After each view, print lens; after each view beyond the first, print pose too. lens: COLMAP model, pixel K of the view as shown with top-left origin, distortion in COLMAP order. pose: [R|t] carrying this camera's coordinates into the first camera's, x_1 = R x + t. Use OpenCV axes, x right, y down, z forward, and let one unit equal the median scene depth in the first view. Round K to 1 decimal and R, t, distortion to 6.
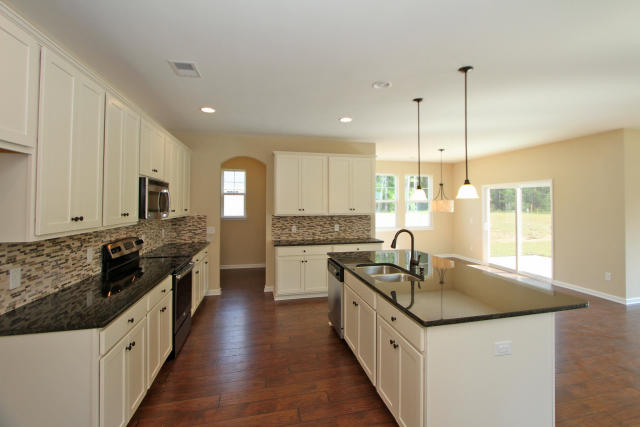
lens RADIAL K [[300.2, 0, 337.1], [0, 300.2, 197.1], [0, 0, 1]] dist [-0.011231, 0.000823]
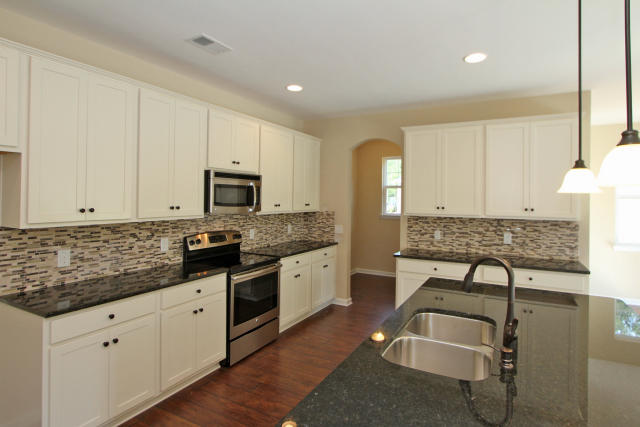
lens RADIAL K [[346.1, 0, 333.3], [0, 346.1, 195.7], [0, 0, 1]] dist [-0.011465, 0.006822]
pose [[0.742060, 0.002373, -0.670330, 0.238102], [0.005459, 0.999939, 0.009582, 0.005097], [0.670312, -0.010769, 0.742002, 0.257550]]
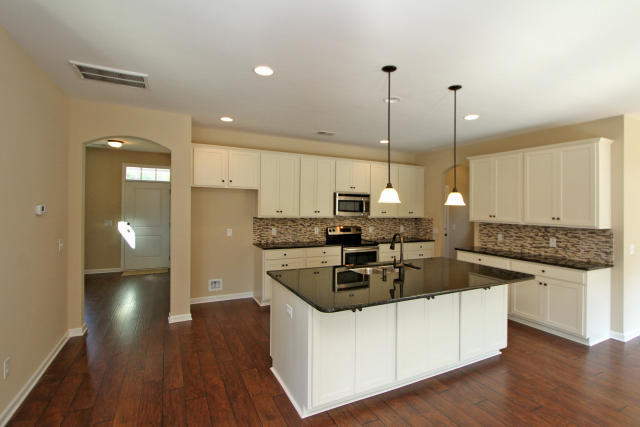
lens RADIAL K [[317.9, 0, 328.2], [0, 317.9, 203.9], [0, 0, 1]] dist [-0.005713, -0.002079]
pose [[0.219930, -0.003459, -0.975510, 0.743151], [0.002687, 0.999992, -0.002940, 0.006152], [0.975512, -0.001975, 0.219937, 0.306997]]
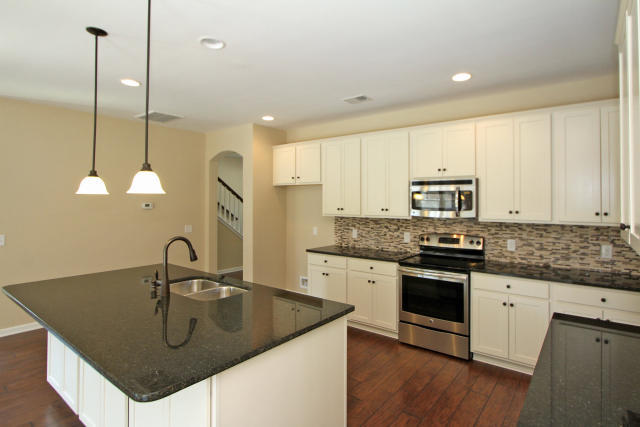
lens RADIAL K [[346.1, 0, 336.6], [0, 346.1, 199.6], [0, 0, 1]] dist [-0.011465, 0.006822]
pose [[-0.785102, -0.008951, -0.619302, 0.261689], [0.007871, 0.999671, -0.024428, 0.025644], [0.619317, -0.024053, -0.784772, 1.121897]]
